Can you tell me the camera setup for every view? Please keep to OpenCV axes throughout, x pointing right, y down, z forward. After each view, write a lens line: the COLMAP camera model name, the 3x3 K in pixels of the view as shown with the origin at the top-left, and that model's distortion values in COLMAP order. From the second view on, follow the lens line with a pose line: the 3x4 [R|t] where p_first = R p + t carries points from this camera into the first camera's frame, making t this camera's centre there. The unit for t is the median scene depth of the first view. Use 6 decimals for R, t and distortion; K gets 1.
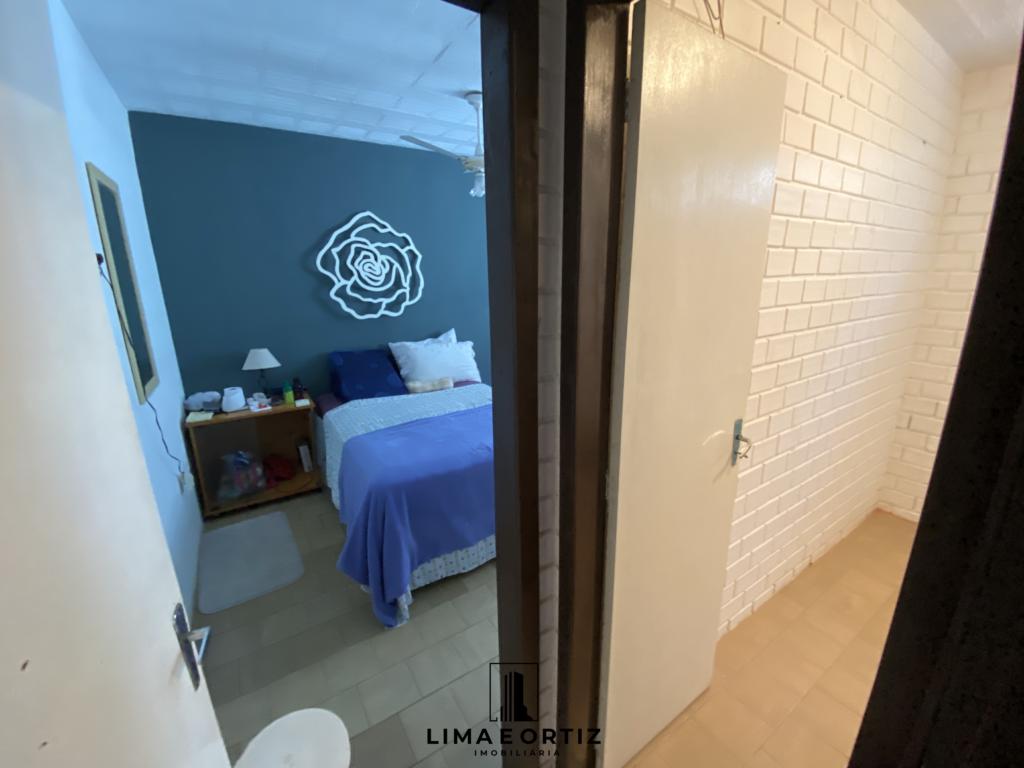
lens RADIAL K [[414.4, 0, 509.9], [0, 414.4, 383.3], [0, 0, 1]] dist [0.002037, -0.012596]
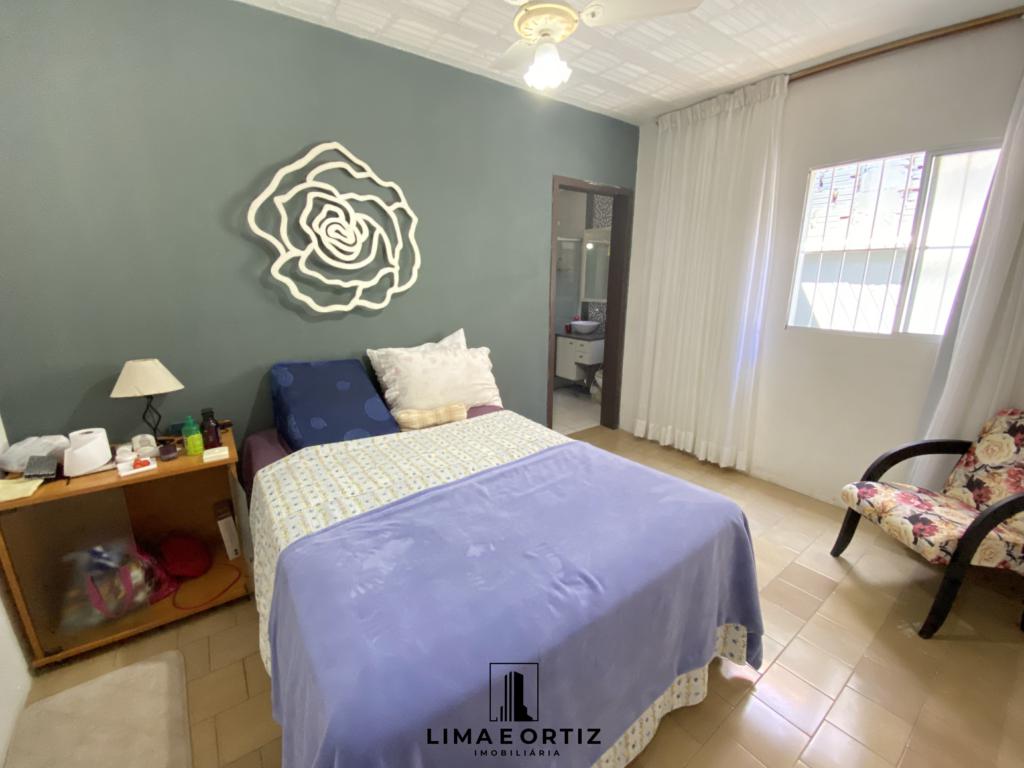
lens RADIAL K [[414.4, 0, 509.9], [0, 414.4, 383.3], [0, 0, 1]] dist [0.002037, -0.012596]
pose [[0.998231, 0.004950, 0.059253, -0.112579], [-0.005031, 0.999987, 0.001215, -0.048749], [-0.059246, -0.001511, 0.998242, 0.355428]]
